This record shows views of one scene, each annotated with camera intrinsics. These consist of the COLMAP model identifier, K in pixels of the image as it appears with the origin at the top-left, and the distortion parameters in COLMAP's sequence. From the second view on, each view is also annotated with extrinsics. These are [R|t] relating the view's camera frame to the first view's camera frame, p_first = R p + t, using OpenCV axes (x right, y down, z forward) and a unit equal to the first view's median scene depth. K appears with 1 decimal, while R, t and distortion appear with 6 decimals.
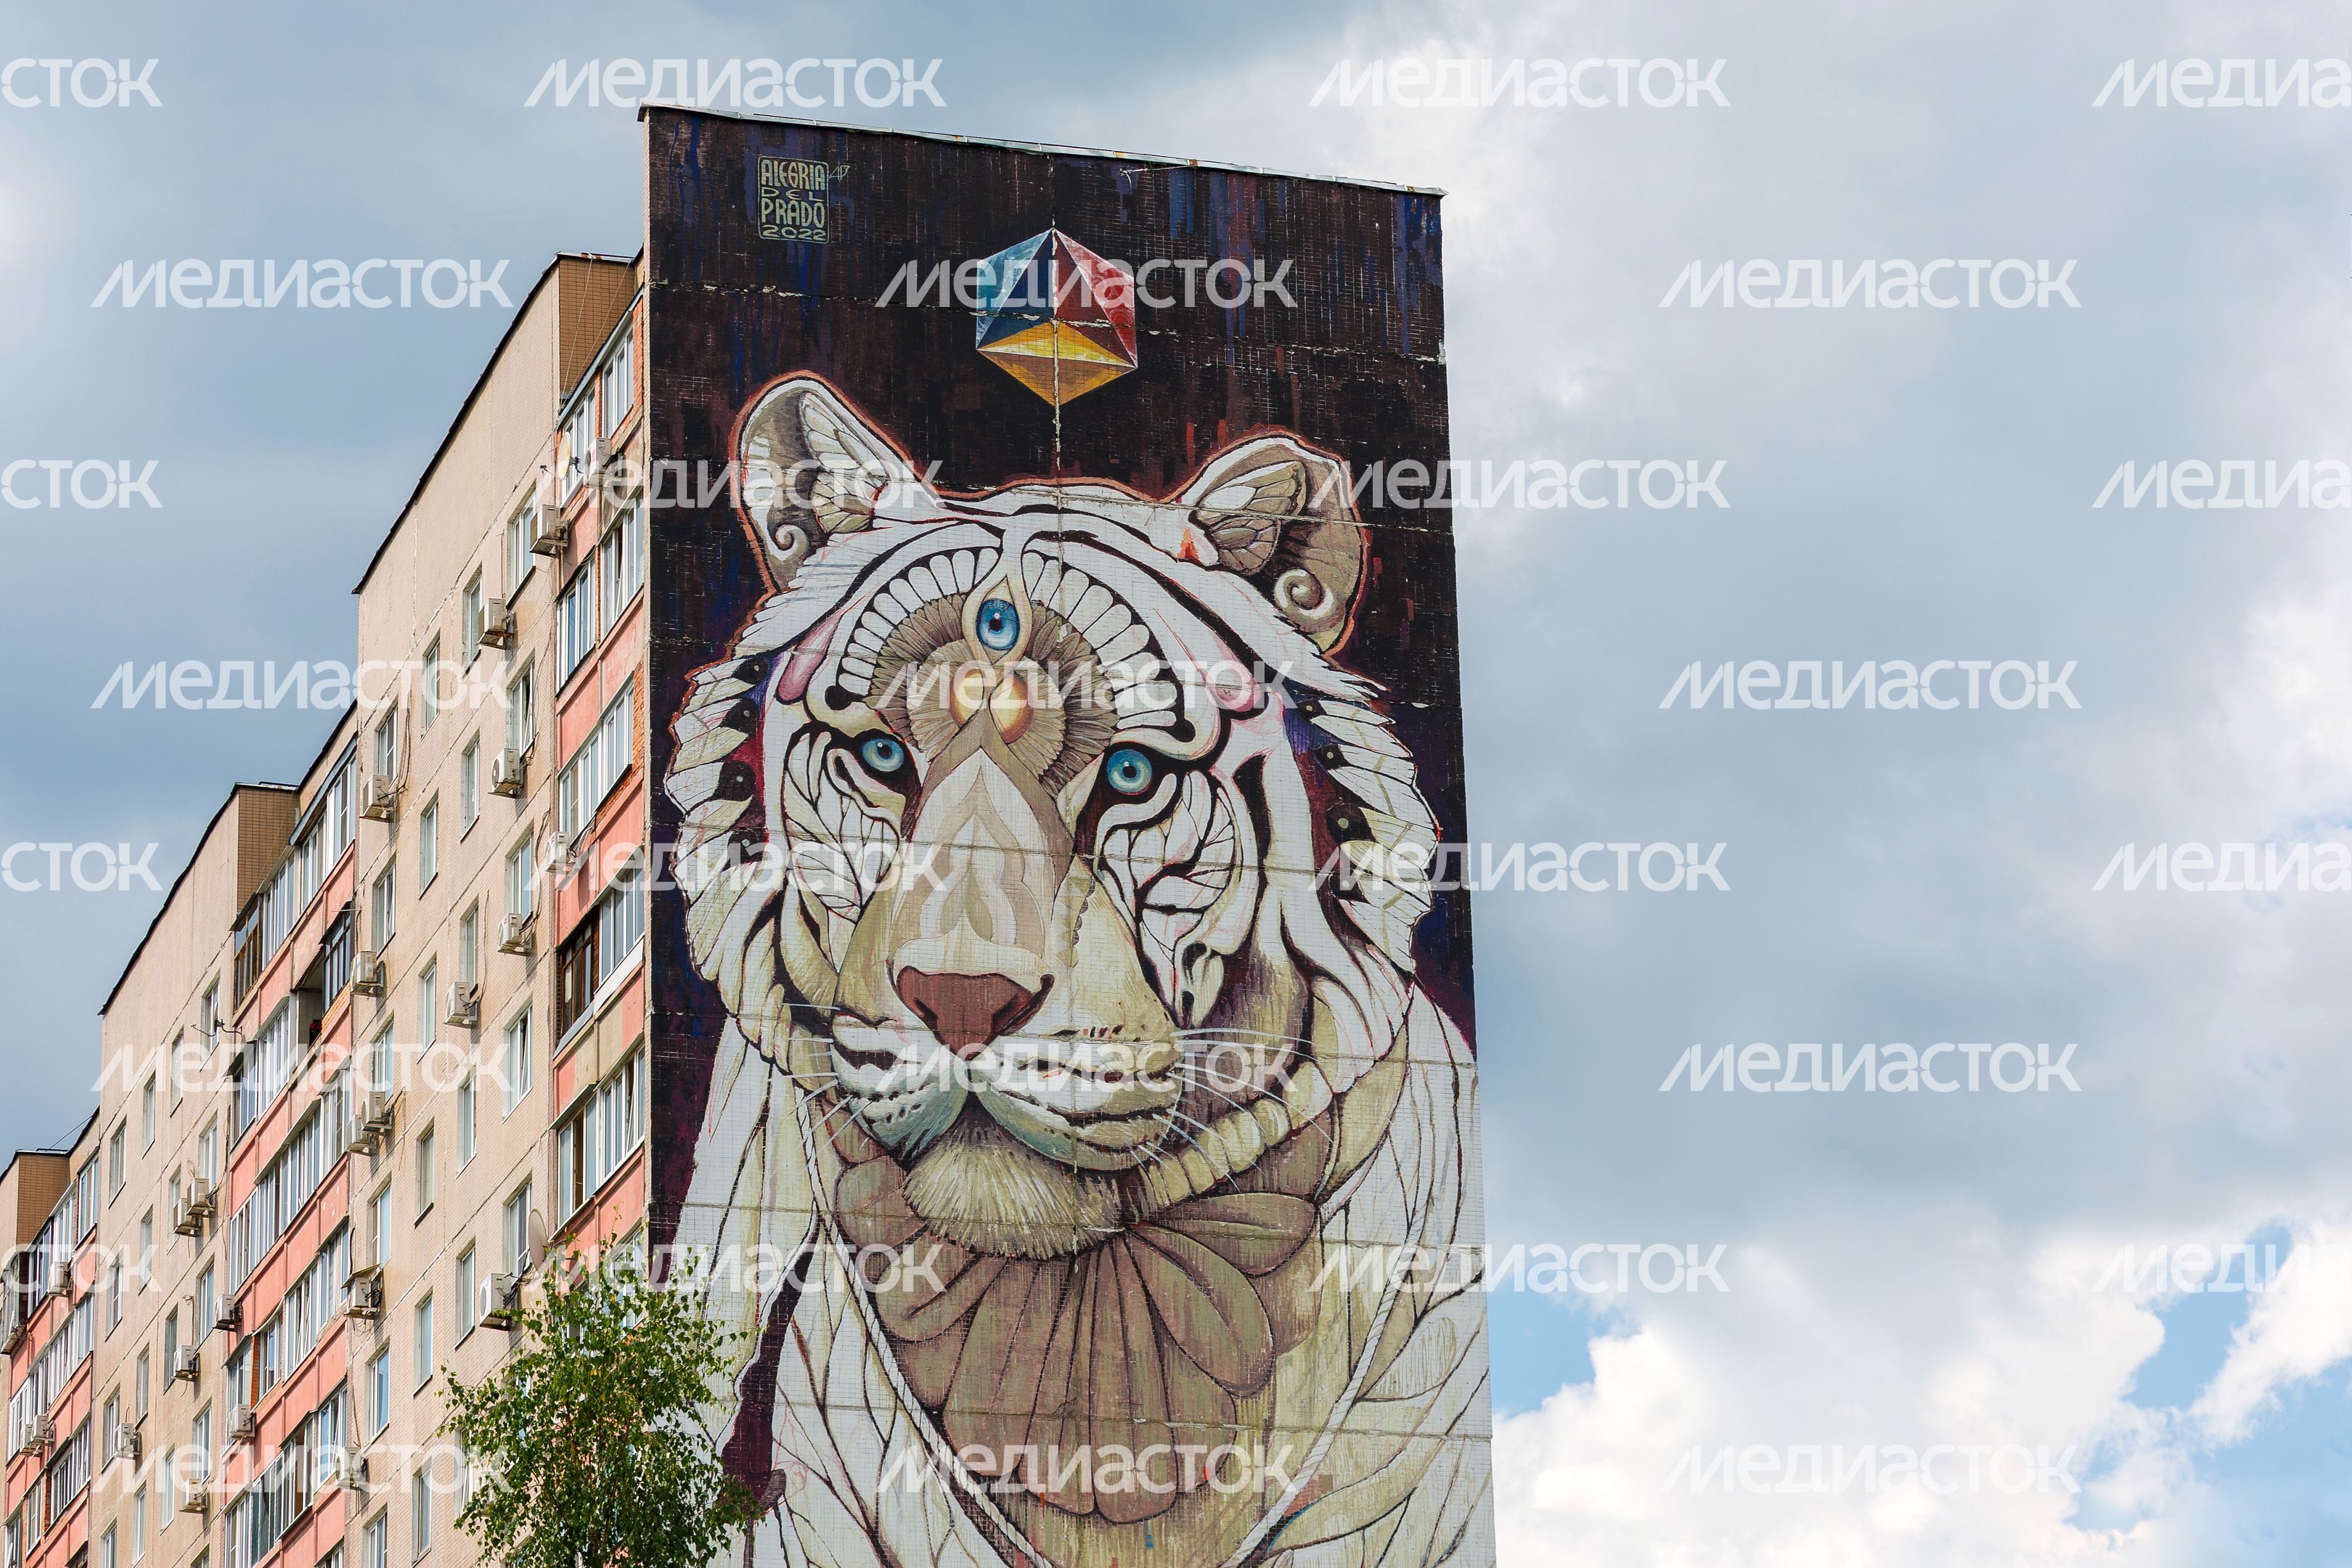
lens RADIAL K [[6467.9, 0, 1173.5], [0, 6467.9, 789.8], [0, 0, 1]] dist [-0.011209, 0.000000]
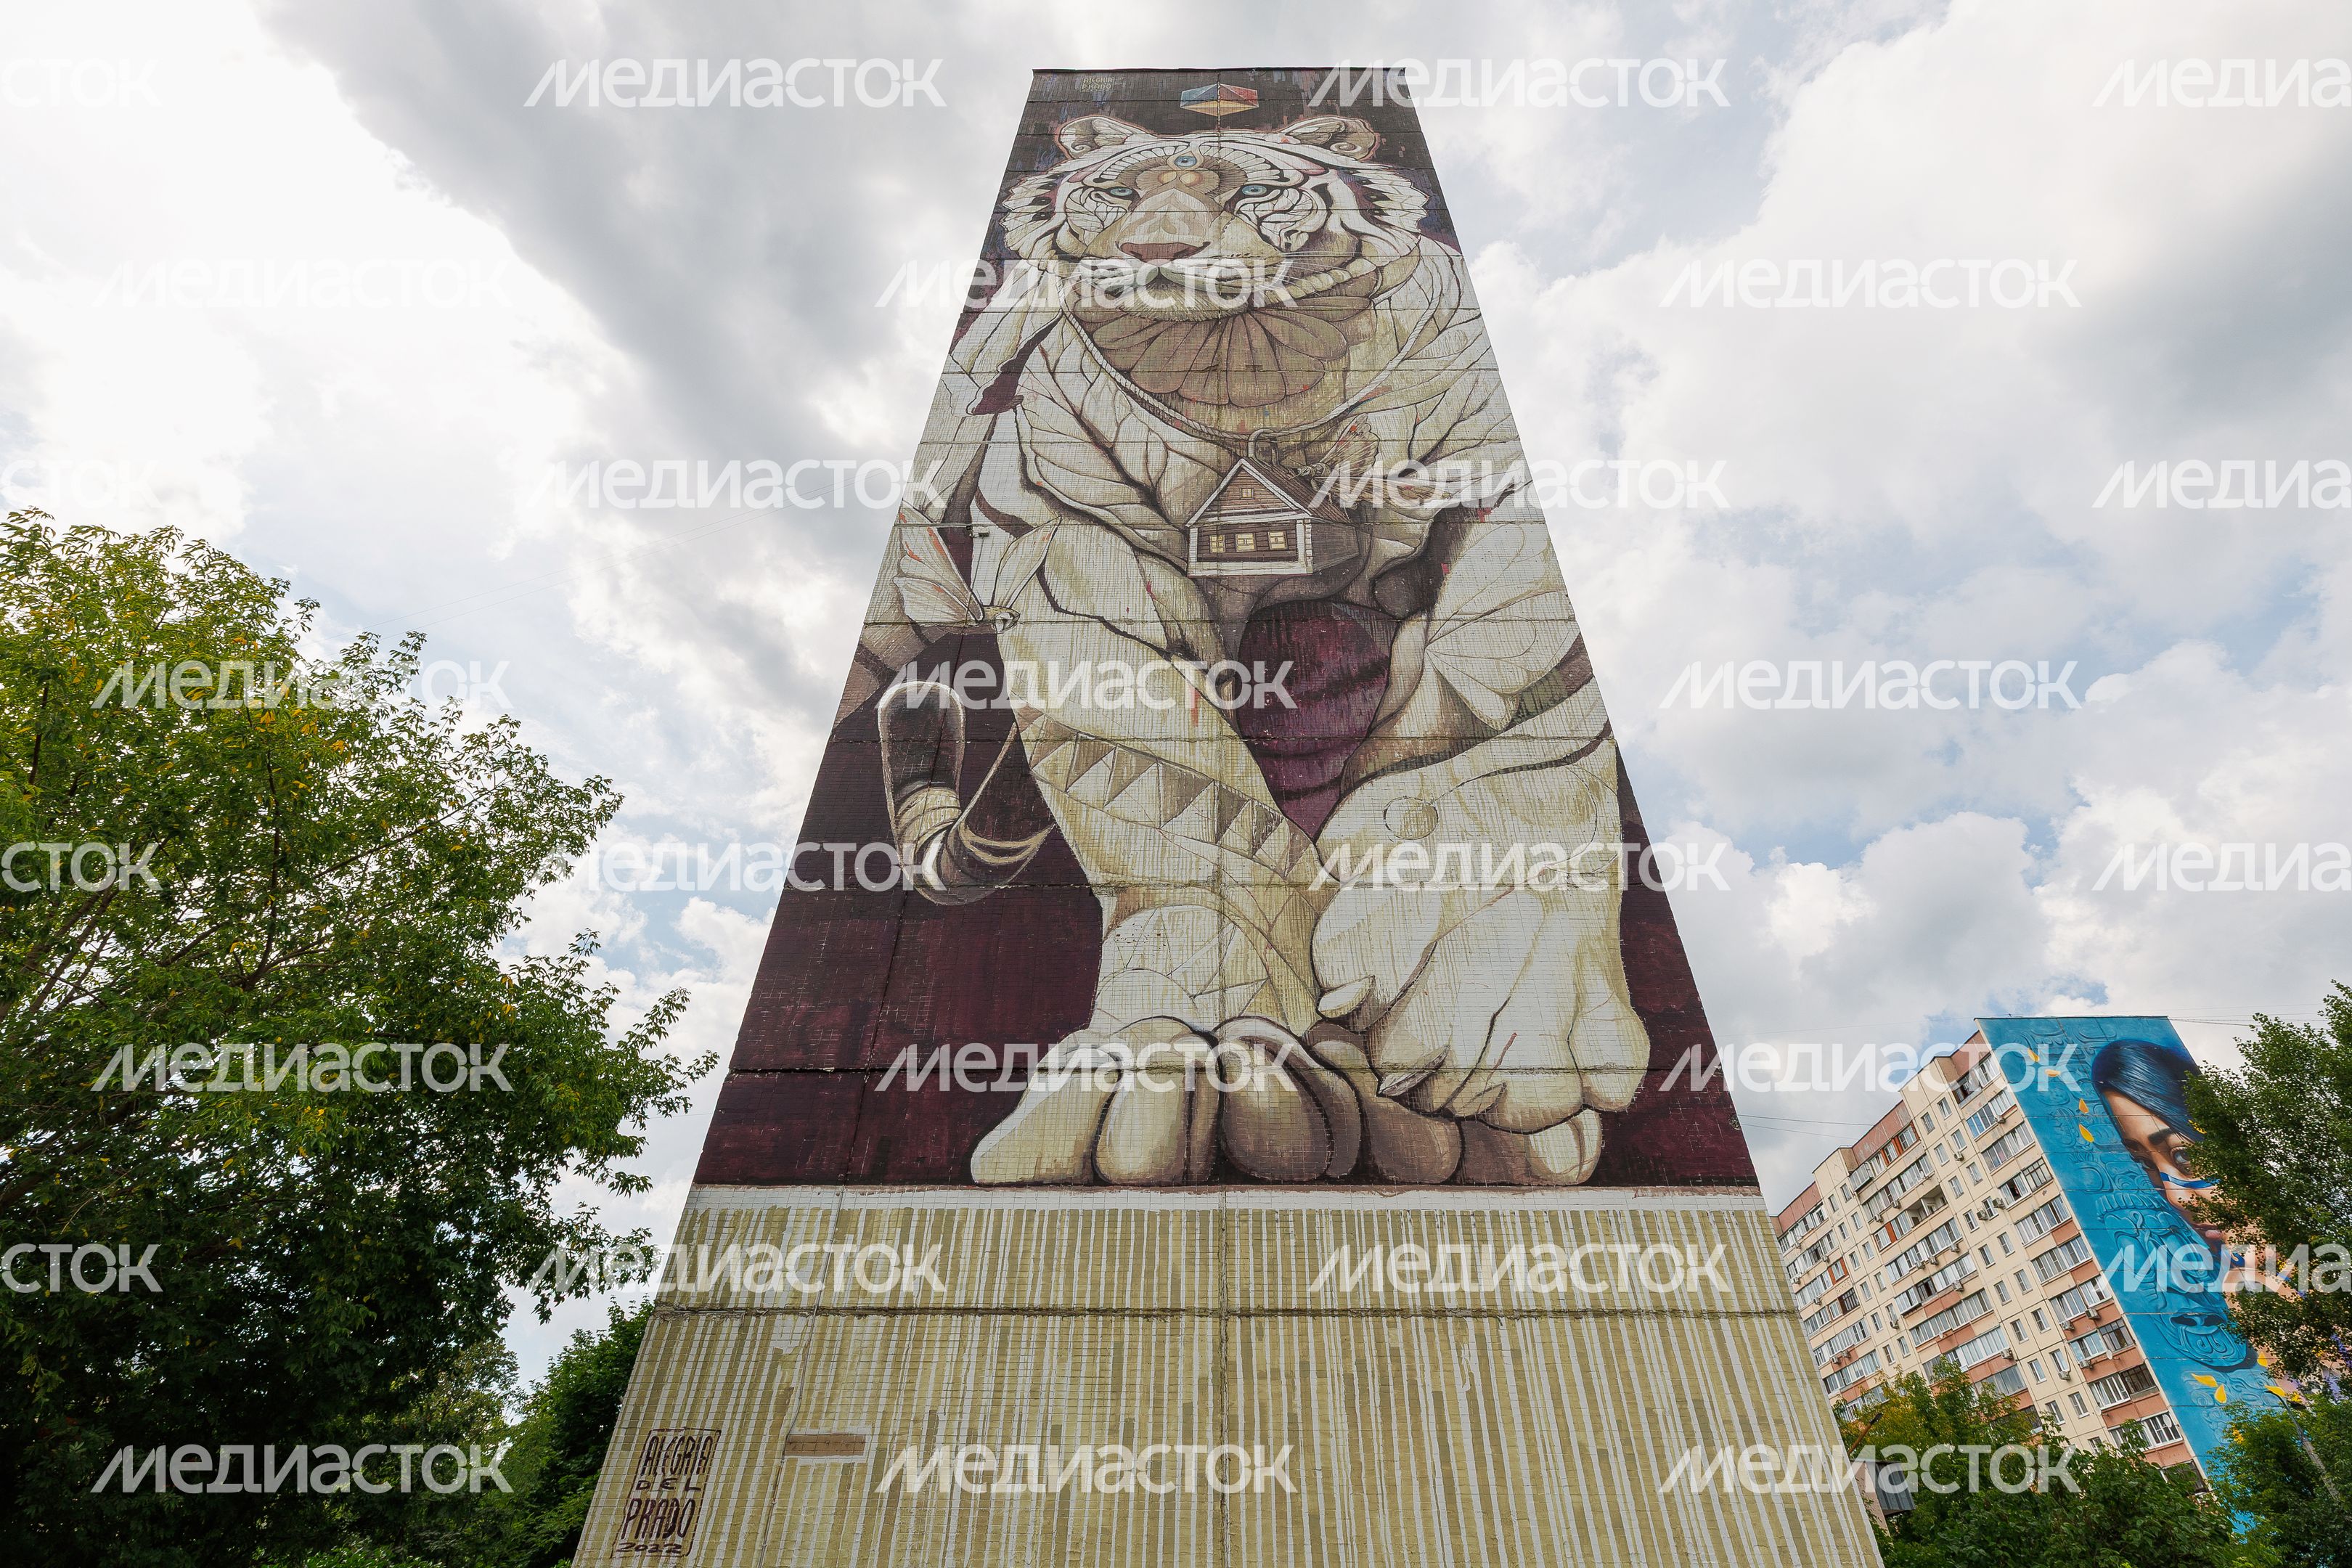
lens RADIAL K [[1093.7, 0, 1214.5], [0, 1093.7, 792.6], [0, 0, 1]] dist [0.004083, -0.001313]
pose [[0.950547, -0.177695, -0.254727, 0.033069], [0.071827, 0.923697, -0.376330, 0.284741], [0.302163, 0.339423, 0.890780, 0.773900]]
